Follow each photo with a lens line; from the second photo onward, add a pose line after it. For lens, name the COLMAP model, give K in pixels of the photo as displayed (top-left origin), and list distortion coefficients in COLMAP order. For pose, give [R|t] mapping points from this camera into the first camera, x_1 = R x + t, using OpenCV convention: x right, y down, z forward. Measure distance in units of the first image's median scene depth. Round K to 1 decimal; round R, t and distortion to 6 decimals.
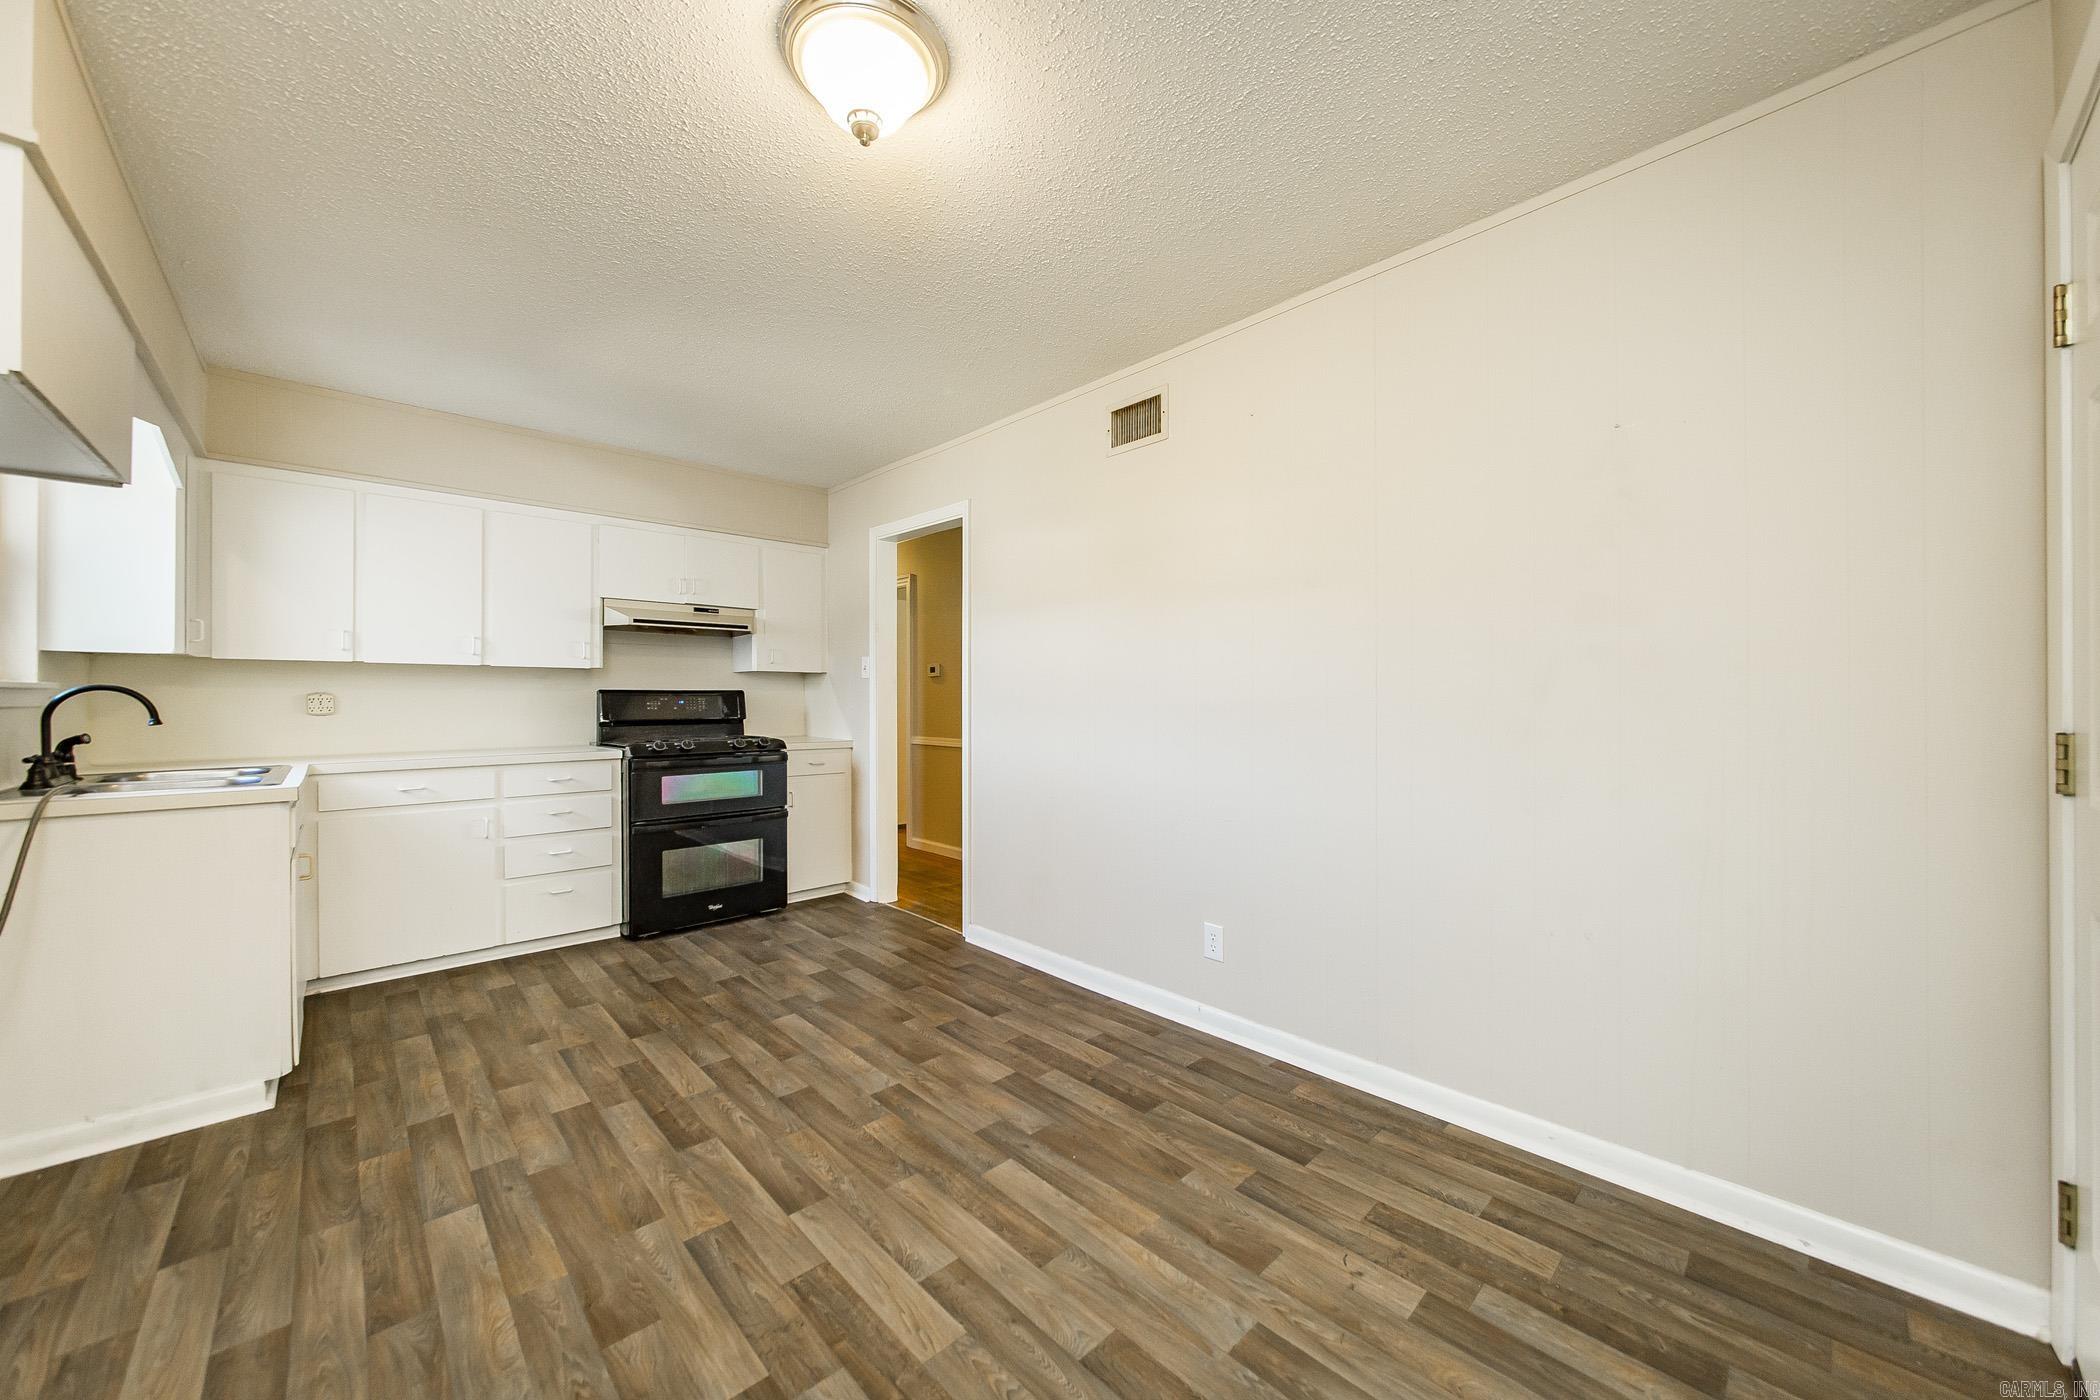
lens RADIAL K [[765.1, 0, 1044.3], [0, 765.1, 689.9], [0, 0, 1]] dist [-0.008663, -0.000030]
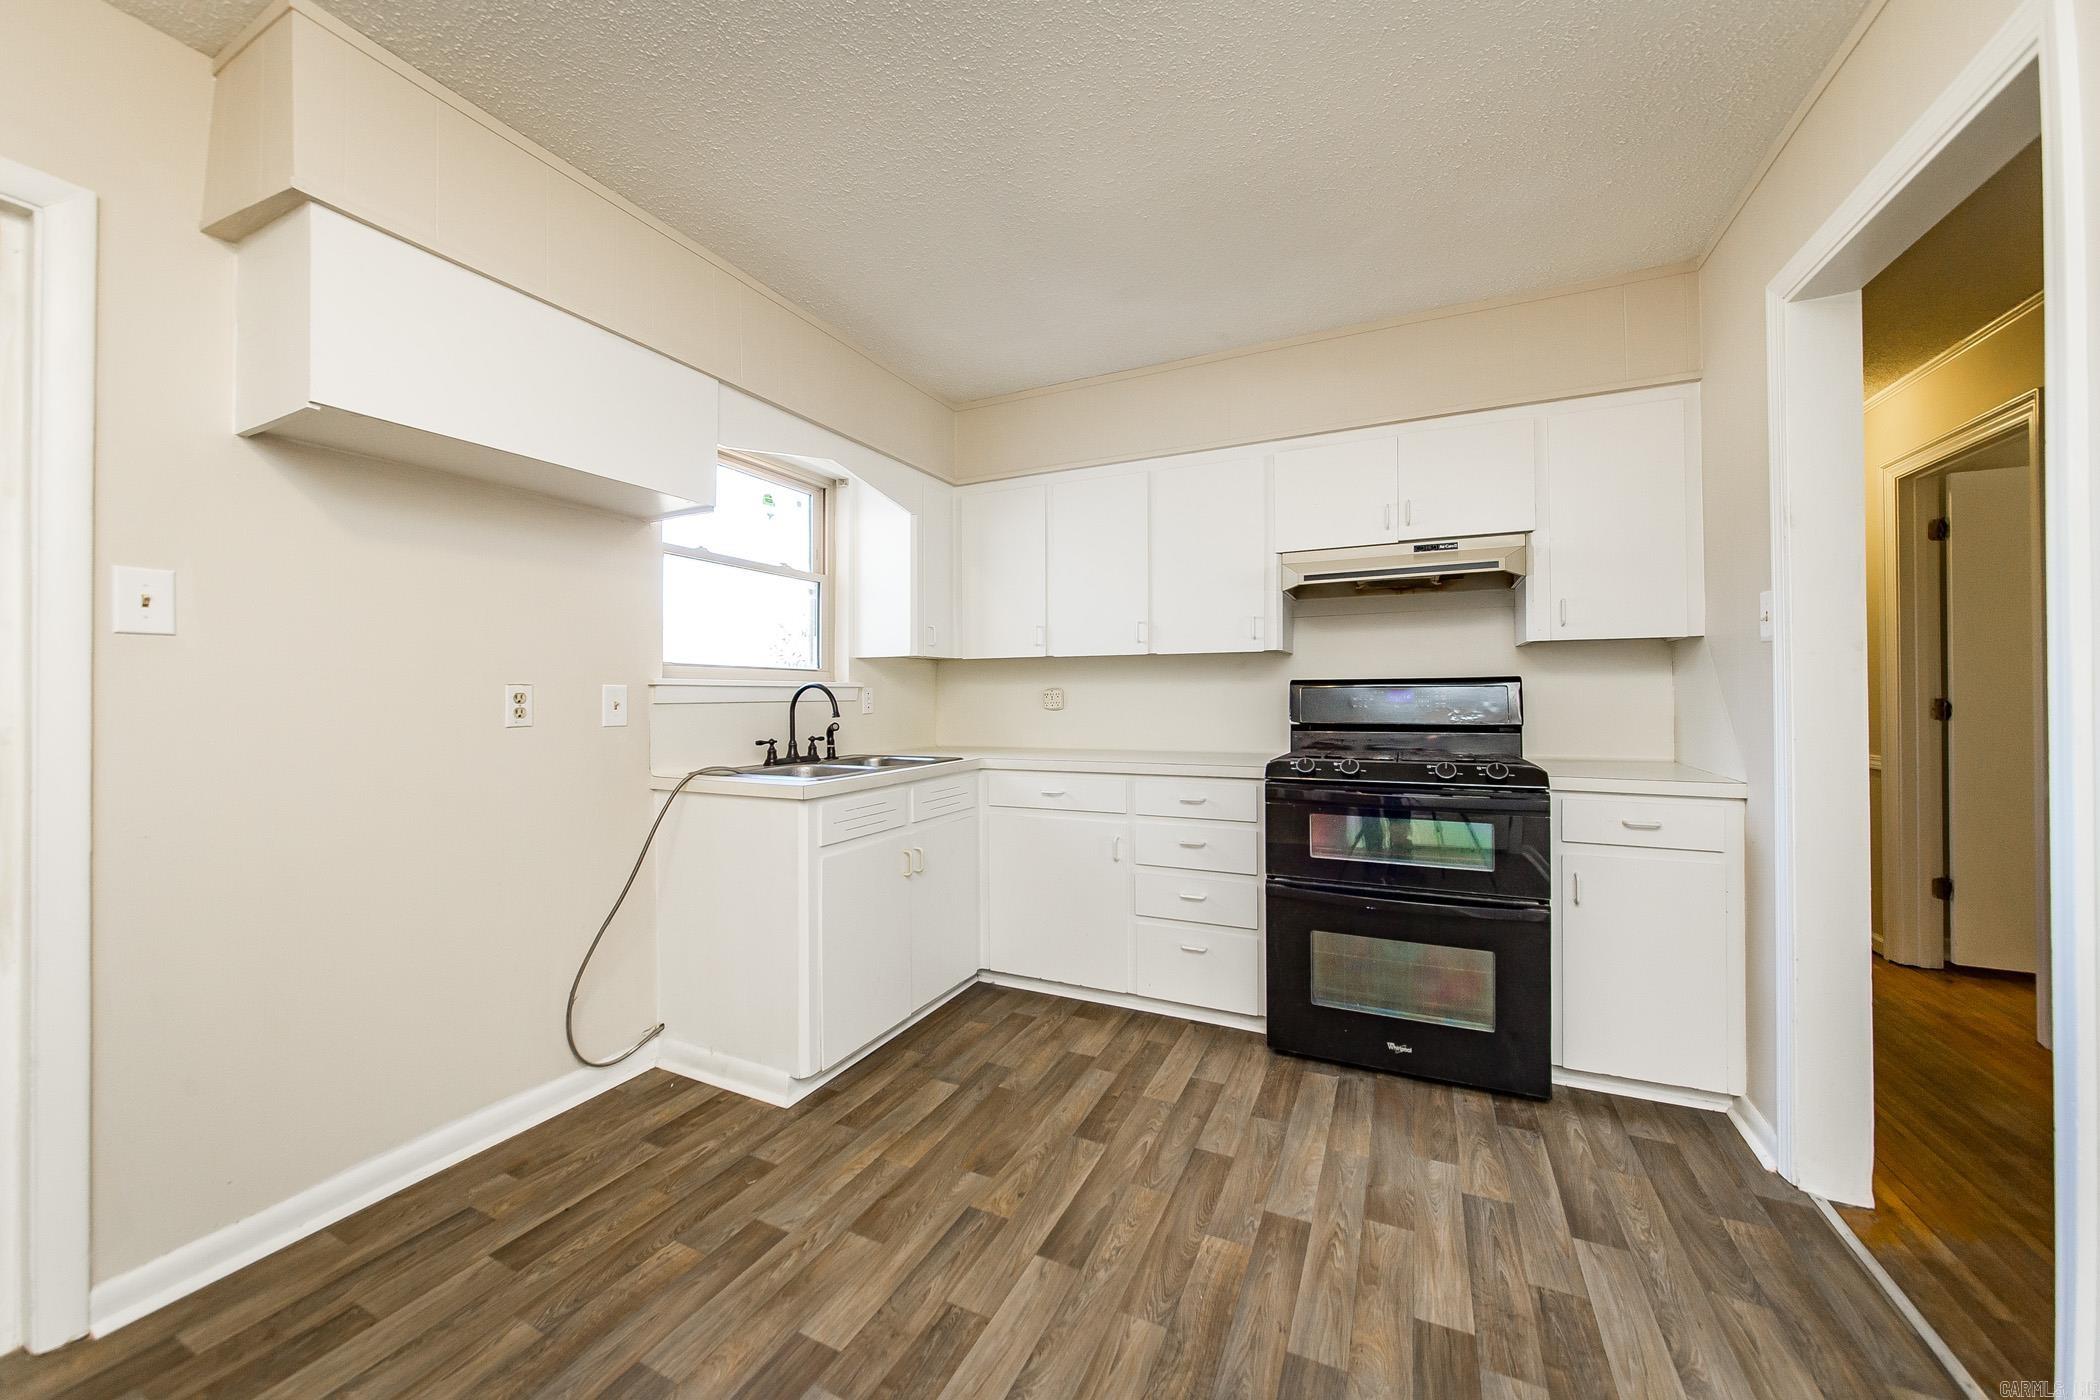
lens RADIAL K [[765.1, 0, 1044.3], [0, 765.1, 689.9], [0, 0, 1]] dist [-0.008663, -0.000030]
pose [[0.355427, -0.011416, -0.934634, 0.024886], [0.016293, 0.999849, -0.006016, 0.012877], [0.934562, -0.013090, 0.355559, 0.675994]]
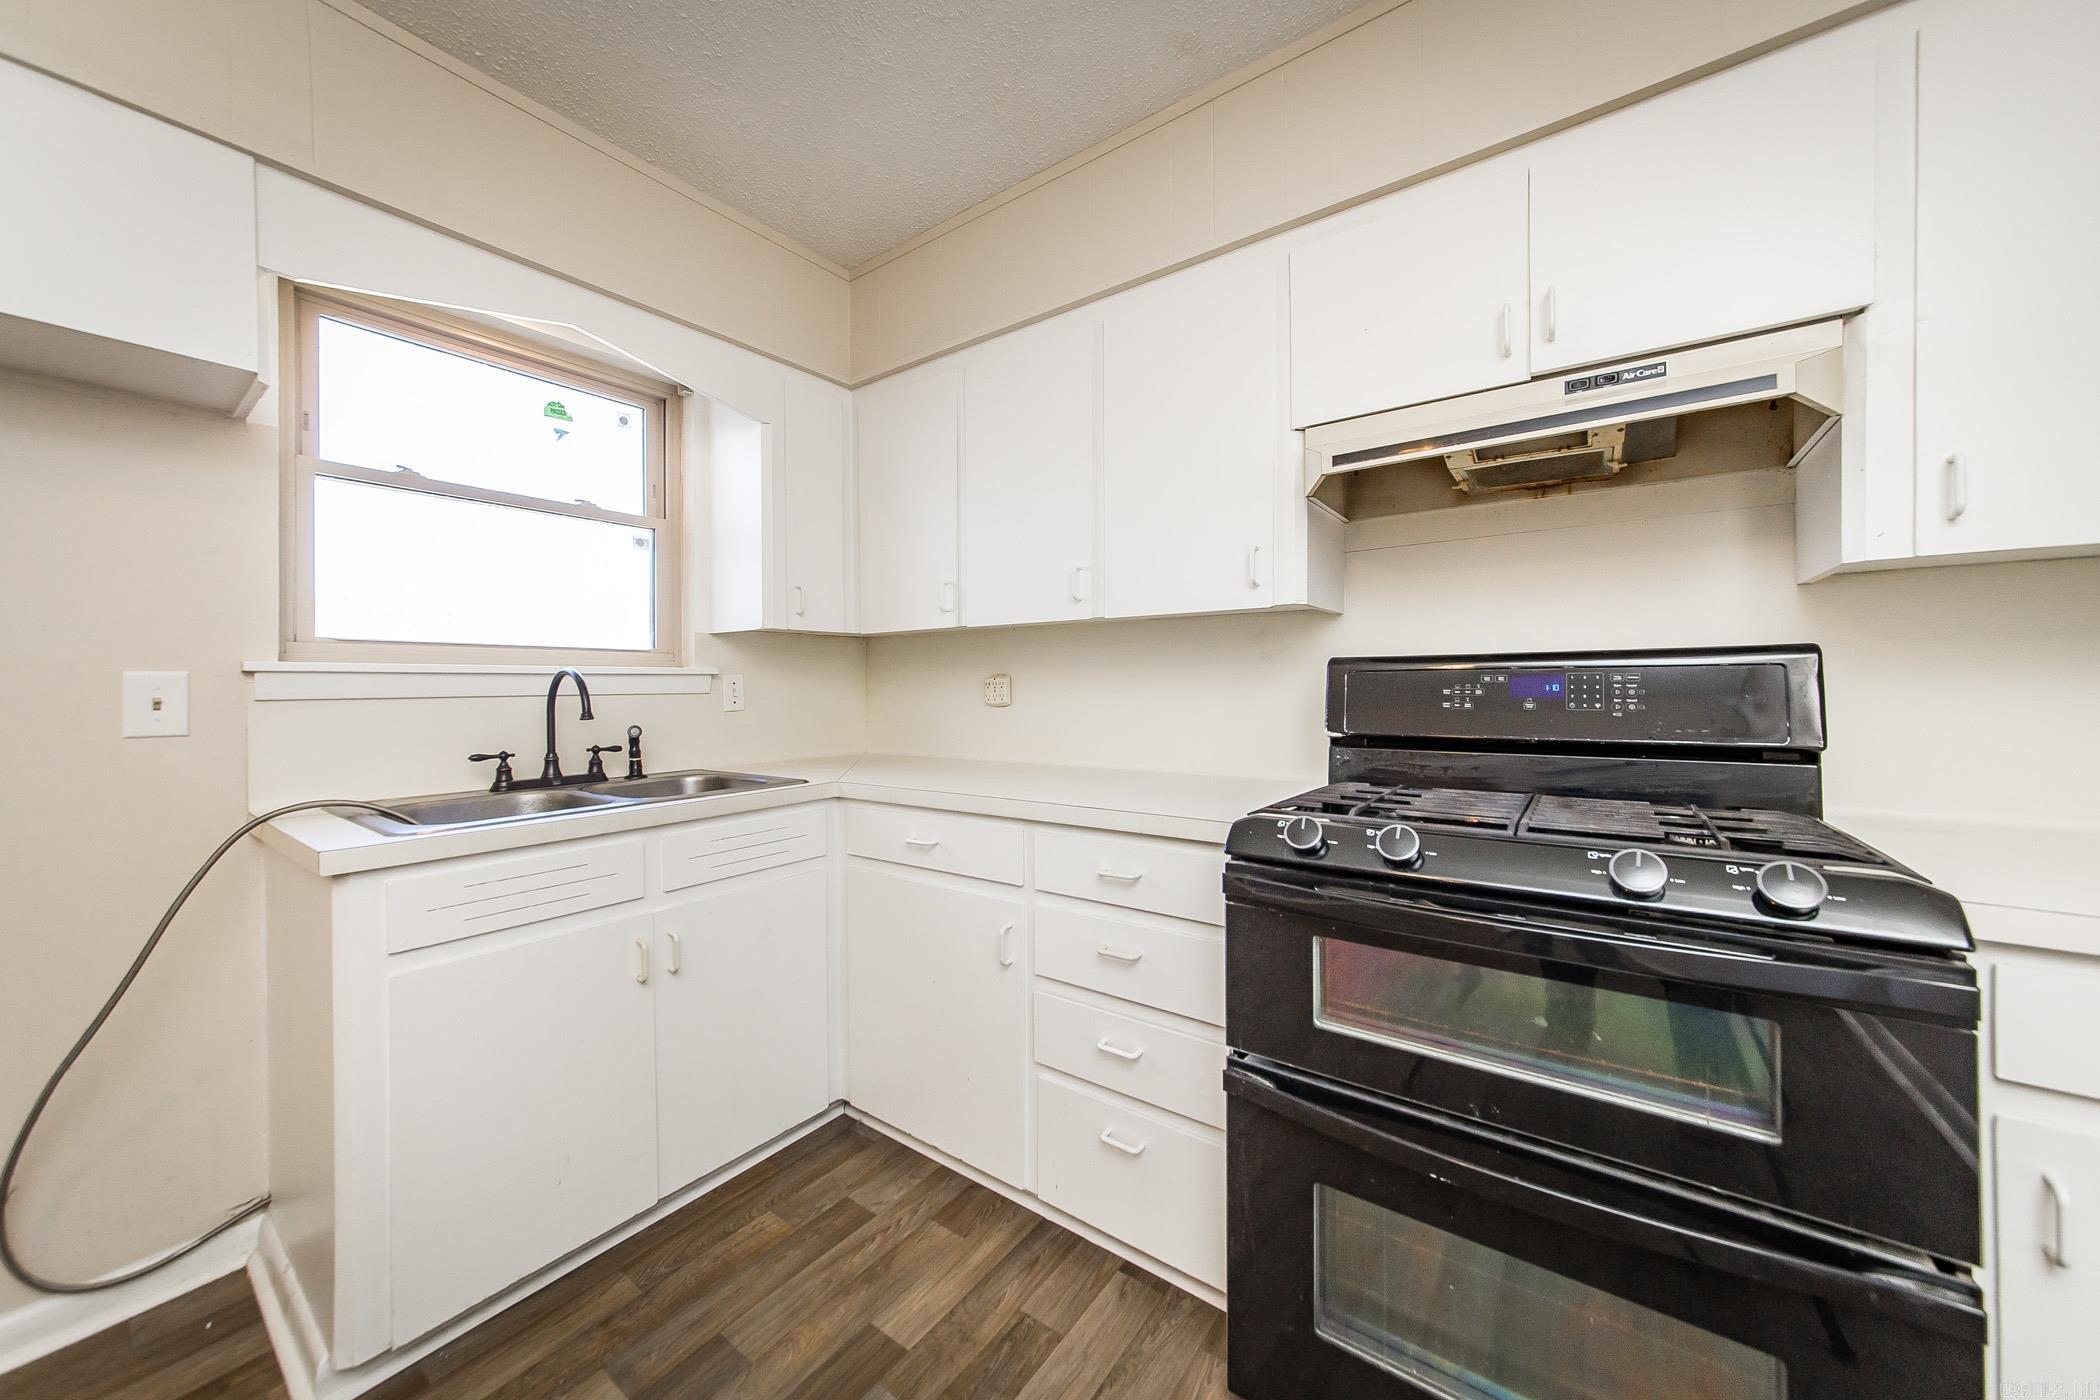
lens RADIAL K [[719.3, 0, 1051.8], [0, 719.3, 694.7], [0, 0, 1]] dist [-0.014873, 0.000106]
pose [[0.196447, 0.006361, -0.980494, -0.293274], [0.017825, 0.999791, 0.010058, 0.016881], [0.980353, -0.019453, 0.196292, 1.010336]]
